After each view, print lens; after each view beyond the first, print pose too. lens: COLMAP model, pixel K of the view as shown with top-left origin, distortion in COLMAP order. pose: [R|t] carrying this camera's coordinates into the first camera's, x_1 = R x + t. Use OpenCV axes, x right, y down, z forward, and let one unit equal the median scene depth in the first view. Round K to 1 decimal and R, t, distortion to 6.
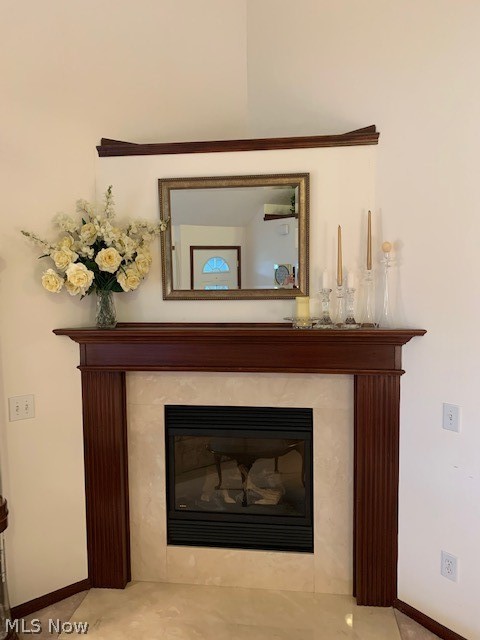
lens RADIAL K [[497.2, 0, 240.0], [0, 497.2, 320.0], [0, 0, 1]] dist [0.040668, -0.004934]
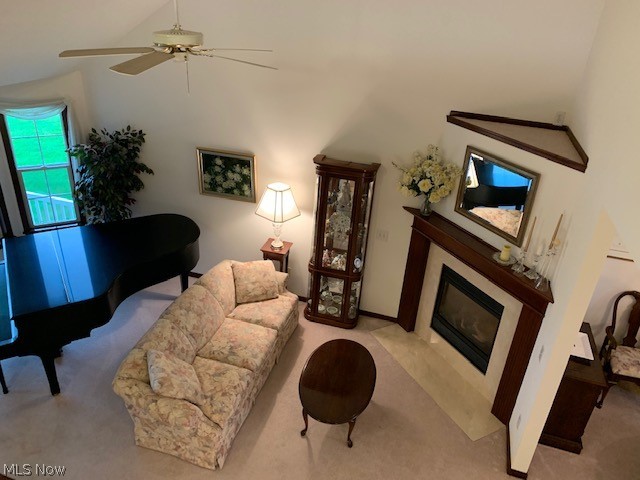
lens RADIAL K [[497.2, 0, 320.0], [0, 497.2, 240.0], [0, 0, 1]] dist [0.040668, -0.004934]
pose [[0.575477, 0.419446, -0.702062, 0.857573], [-0.137068, 0.895783, 0.422830, -0.632048], [0.806250, -0.147099, 0.572995, -0.408574]]
